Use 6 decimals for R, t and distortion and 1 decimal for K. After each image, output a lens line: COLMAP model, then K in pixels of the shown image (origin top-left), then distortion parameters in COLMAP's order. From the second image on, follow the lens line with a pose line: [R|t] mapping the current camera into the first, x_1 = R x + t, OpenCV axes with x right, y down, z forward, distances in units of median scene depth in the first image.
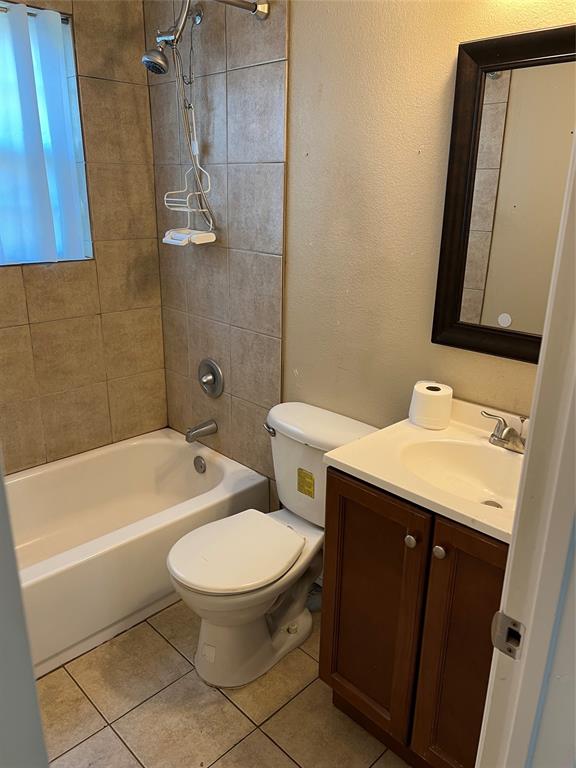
lens RADIAL K [[575.9, 0, 288.0], [0, 575.9, 384.0], [0, 0, 1]] dist [0.132916, -0.205766]
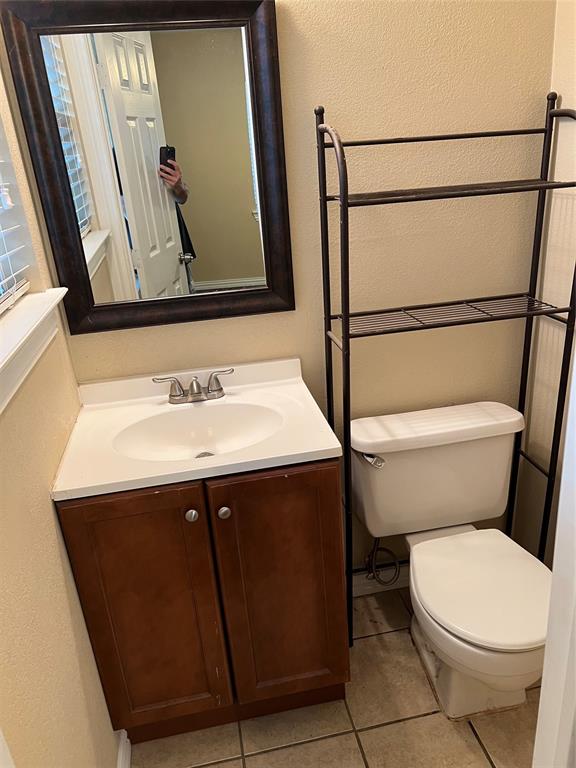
lens RADIAL K [[575.9, 0, 288.0], [0, 575.9, 384.0], [0, 0, 1]] dist [0.132916, -0.205766]
pose [[0.562332, -0.374012, 0.737495, -0.303690], [0.334267, 0.918564, 0.210964, -0.086892], [-0.756339, 0.127889, 0.641557, 0.149303]]
